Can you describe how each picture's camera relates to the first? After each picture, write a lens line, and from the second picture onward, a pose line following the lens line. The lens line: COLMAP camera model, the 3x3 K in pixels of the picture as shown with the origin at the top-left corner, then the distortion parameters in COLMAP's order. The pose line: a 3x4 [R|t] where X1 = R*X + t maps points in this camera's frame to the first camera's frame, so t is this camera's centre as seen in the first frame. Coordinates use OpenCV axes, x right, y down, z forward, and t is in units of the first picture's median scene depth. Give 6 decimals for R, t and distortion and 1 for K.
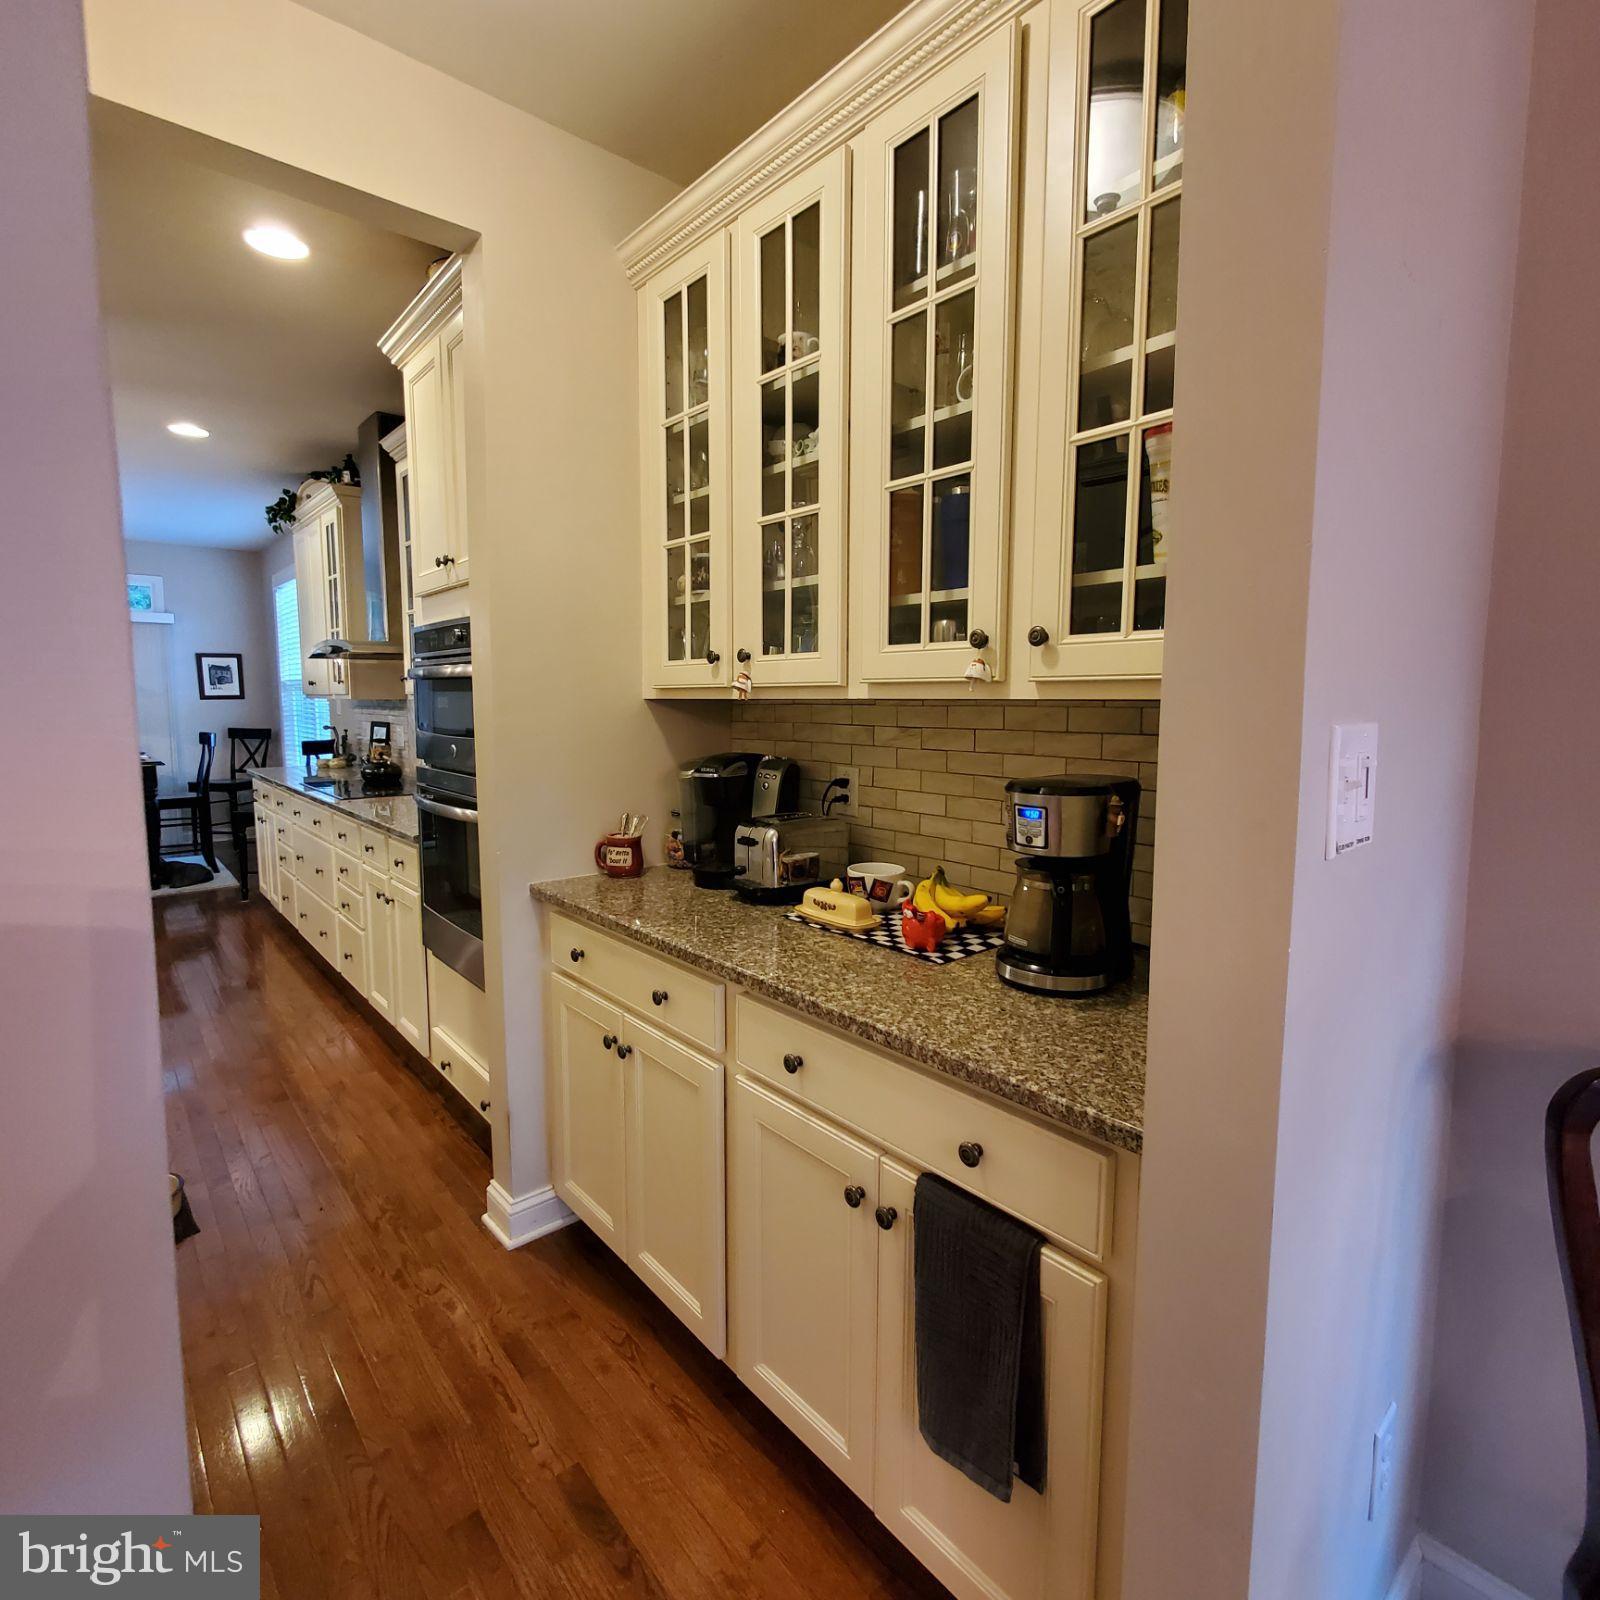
lens RADIAL K [[900.6, 0, 800.0], [0, 900.6, 800.0], [0, 0, 1]] dist [-0.006274, -0.001426]
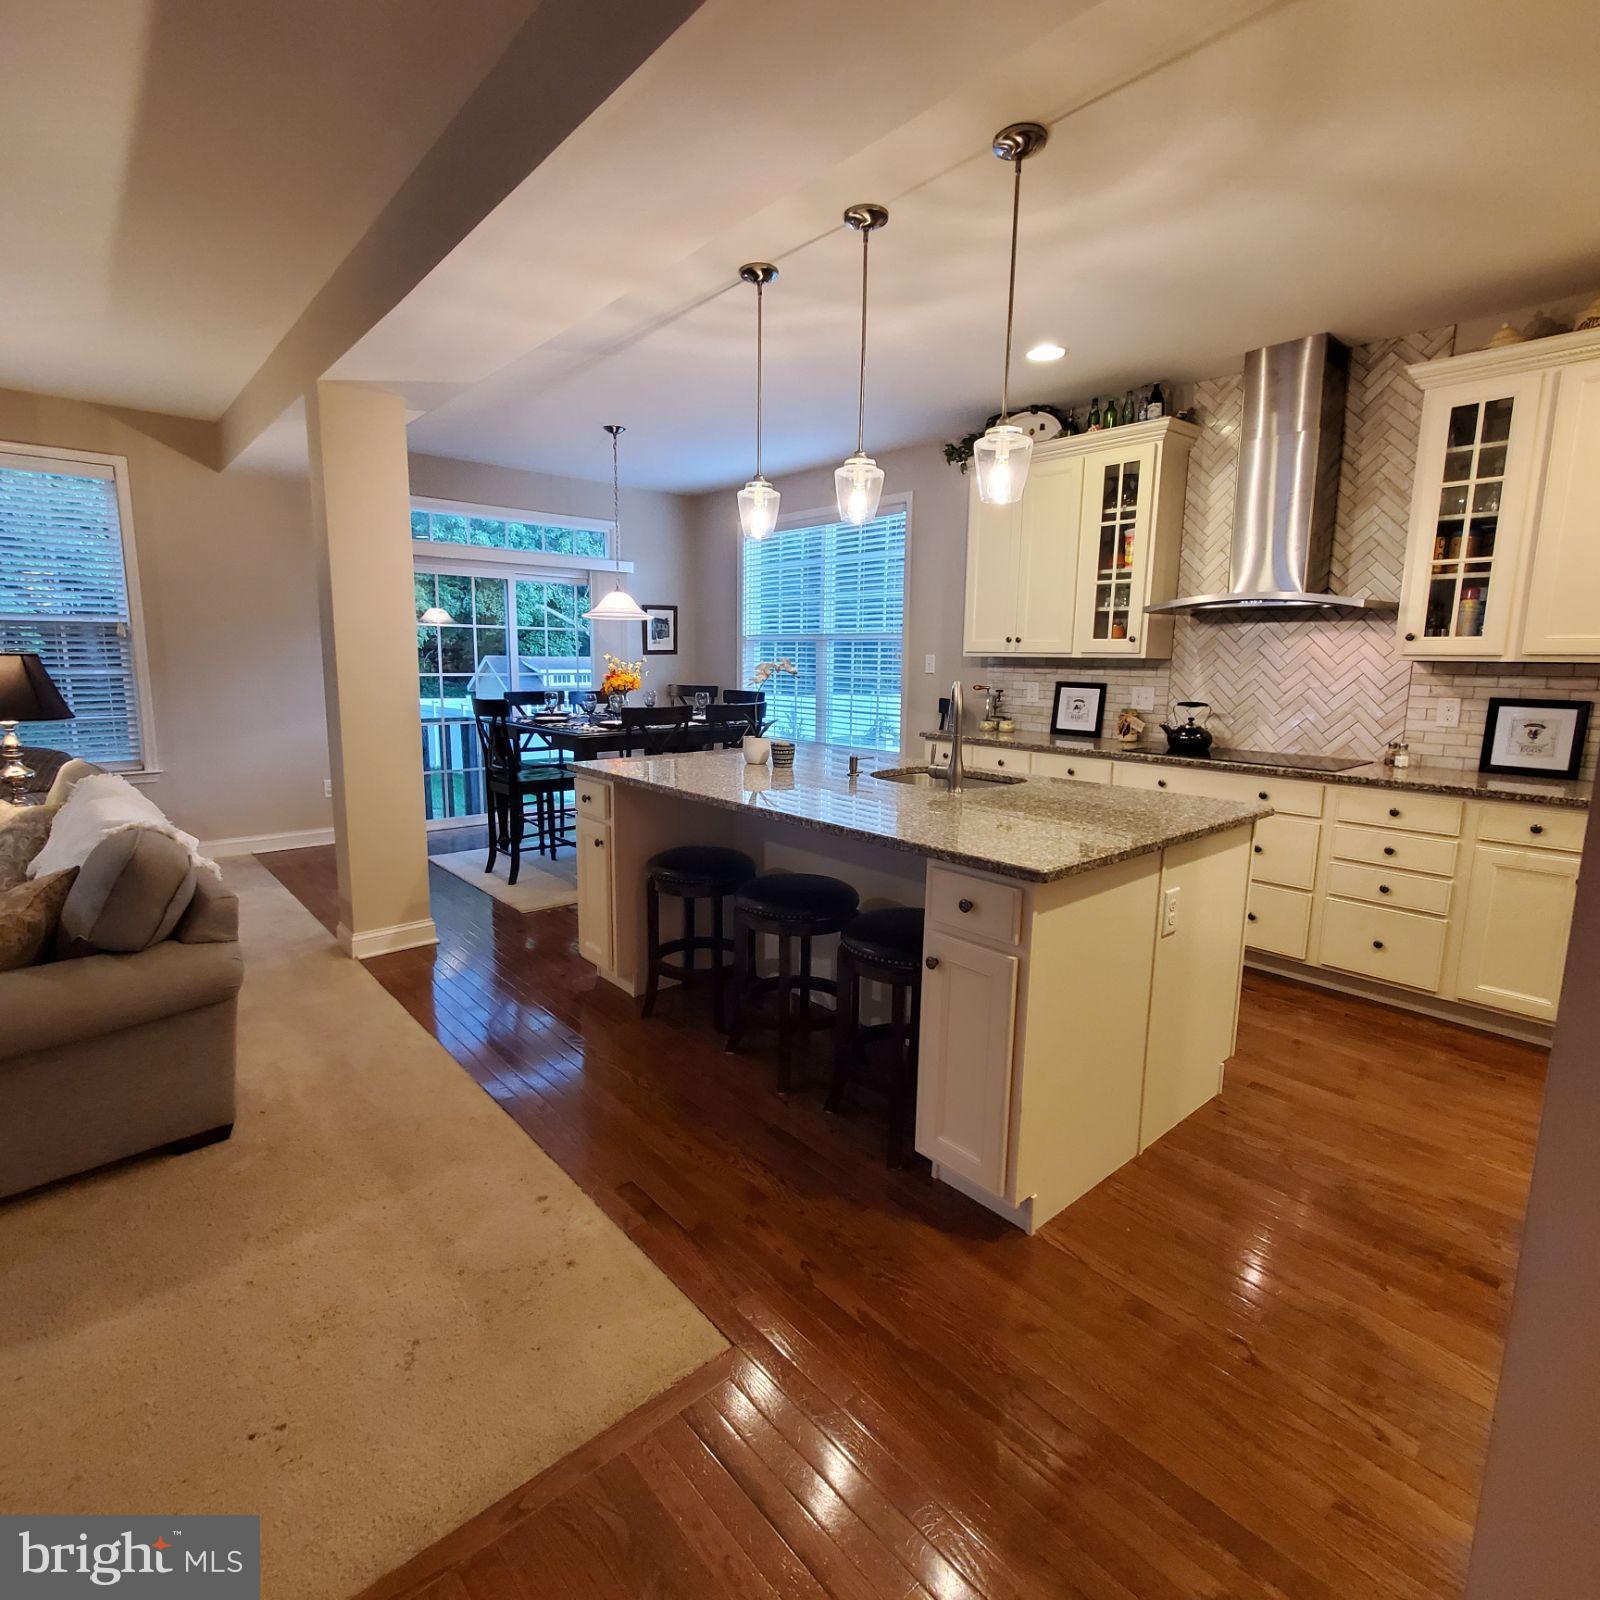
lens RADIAL K [[900.6, 0, 800.0], [0, 900.6, 800.0], [0, 0, 1]] dist [-0.006274, -0.001426]
pose [[0.998814, -0.014665, 0.046422, -2.425638], [0.011911, 0.998184, 0.059049, -0.072992], [-0.047204, -0.058426, 0.997175, 0.290365]]
